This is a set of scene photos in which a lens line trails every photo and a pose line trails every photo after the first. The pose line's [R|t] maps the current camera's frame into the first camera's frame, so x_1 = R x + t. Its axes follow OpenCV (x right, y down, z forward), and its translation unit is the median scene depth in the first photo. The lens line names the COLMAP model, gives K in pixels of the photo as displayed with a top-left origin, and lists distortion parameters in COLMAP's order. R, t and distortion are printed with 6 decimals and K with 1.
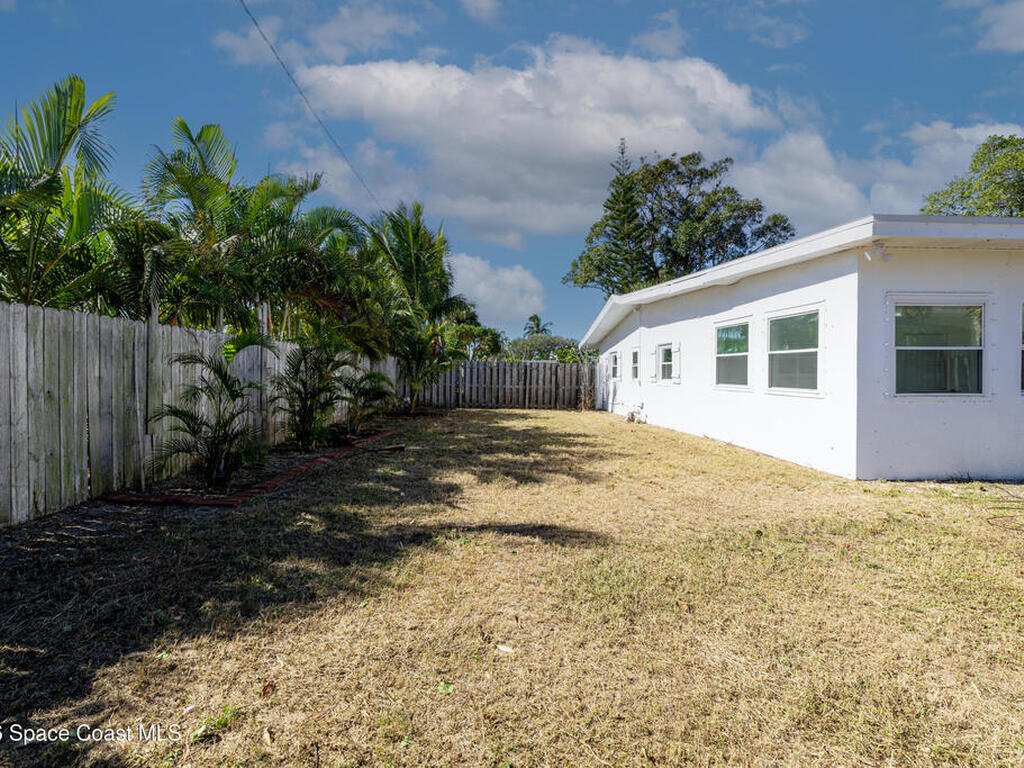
lens RADIAL K [[490.7, 0, 510.6], [0, 490.7, 379.0], [0, 0, 1]] dist [0.002142, -0.000567]
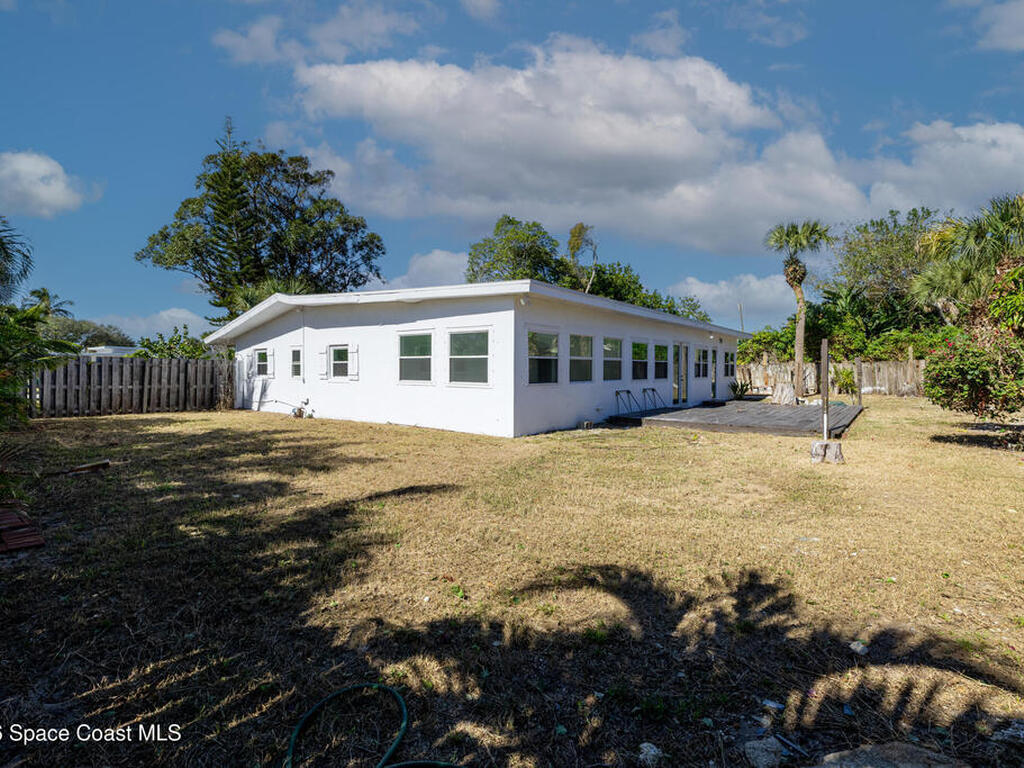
lens RADIAL K [[490.7, 0, 512.5], [0, 490.7, 382.9], [0, 0, 1]] dist [0.002142, -0.000567]
pose [[0.654209, -0.020627, 0.756032, -0.197650], [0.007564, 0.999756, 0.020731, -0.003668], [-0.756276, -0.007843, 0.654206, -0.023536]]
